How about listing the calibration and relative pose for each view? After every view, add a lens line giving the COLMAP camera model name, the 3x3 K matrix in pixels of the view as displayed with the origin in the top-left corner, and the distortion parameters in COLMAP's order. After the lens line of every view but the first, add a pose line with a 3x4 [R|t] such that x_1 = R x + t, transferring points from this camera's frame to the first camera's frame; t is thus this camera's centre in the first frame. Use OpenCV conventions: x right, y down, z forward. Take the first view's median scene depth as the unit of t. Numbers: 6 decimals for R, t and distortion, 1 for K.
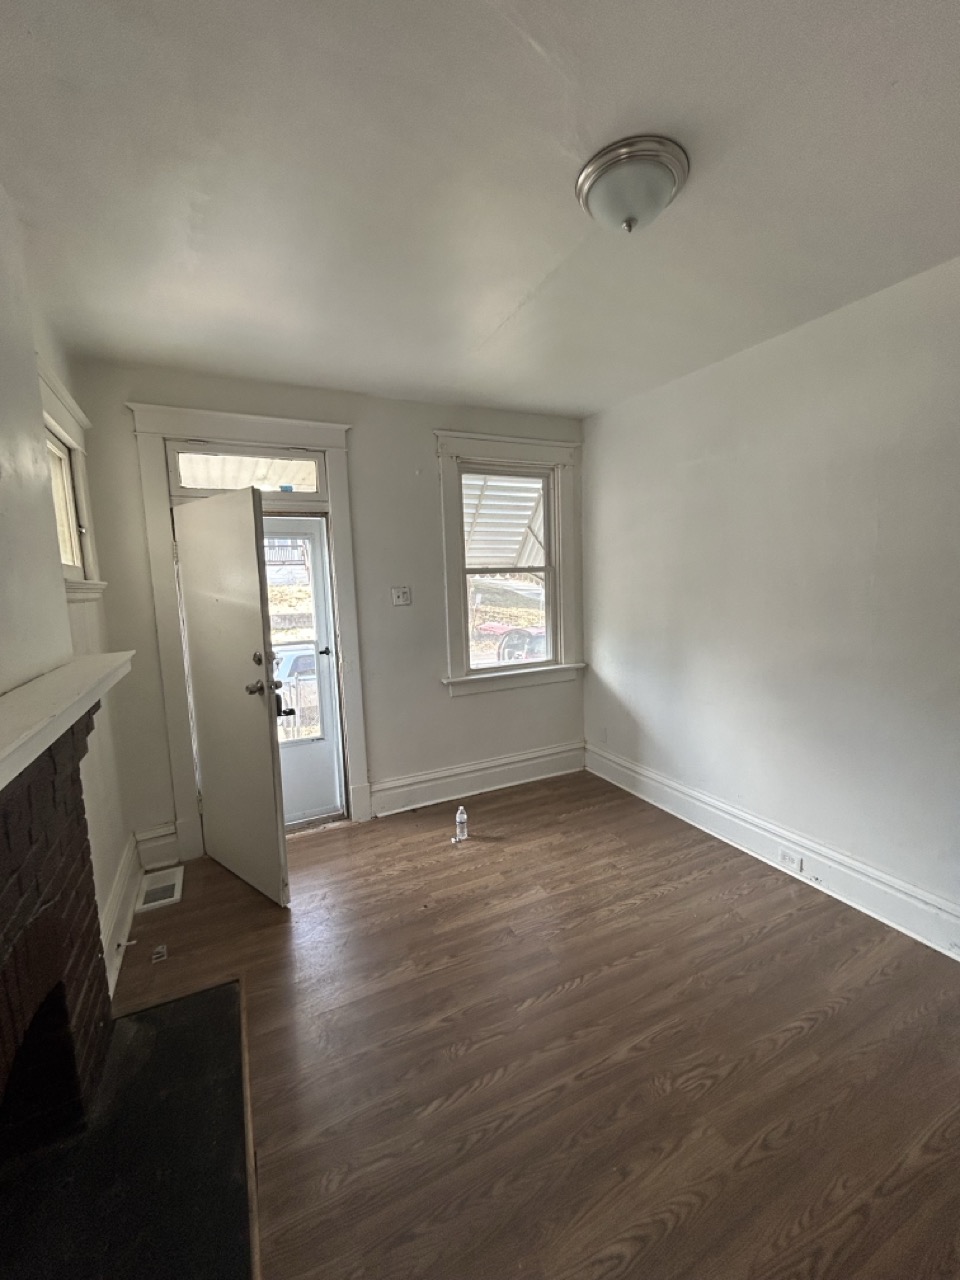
lens RADIAL K [[517.6, 0, 482.0], [0, 517.6, 639.4], [0, 0, 1]] dist [-0.003012, 0.000886]
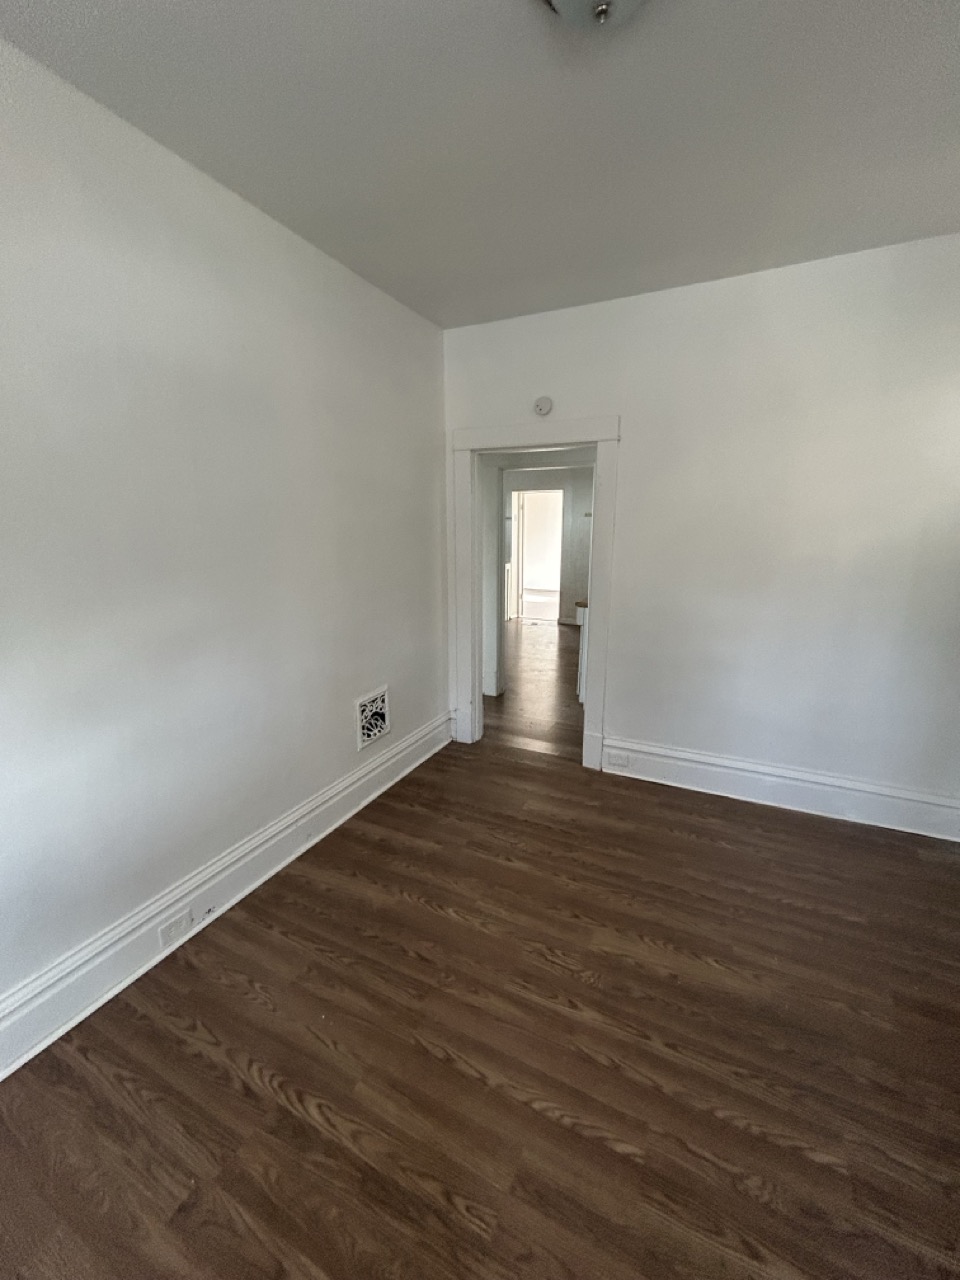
lens RADIAL K [[517.6, 0, 481.6], [0, 517.6, 643.8], [0, 0, 1]] dist [-0.003012, 0.000886]
pose [[-0.614965, -0.148582, 0.774430, -0.237882], [0.112170, 0.955619, 0.272417, -0.143575], [-0.780536, 0.254395, -0.571005, 1.442155]]
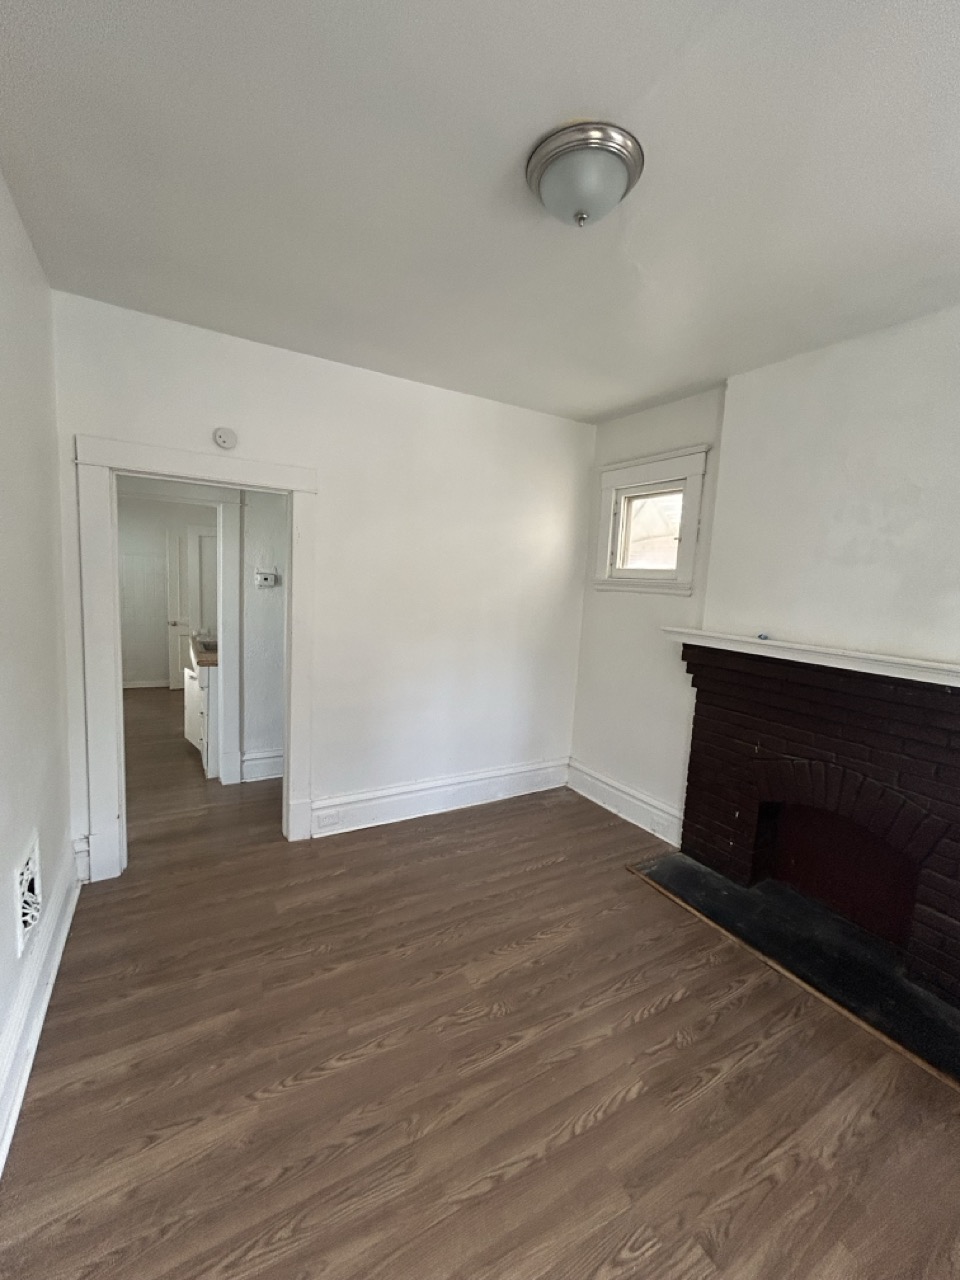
lens RADIAL K [[517.6, 0, 485.2], [0, 517.6, 643.0], [0, 0, 1]] dist [-0.003012, 0.000886]
pose [[-0.996441, -0.014023, -0.083119, 0.432701], [-0.033392, 0.971063, 0.236475, -0.210590], [0.077397, 0.238409, -0.968076, 1.714807]]
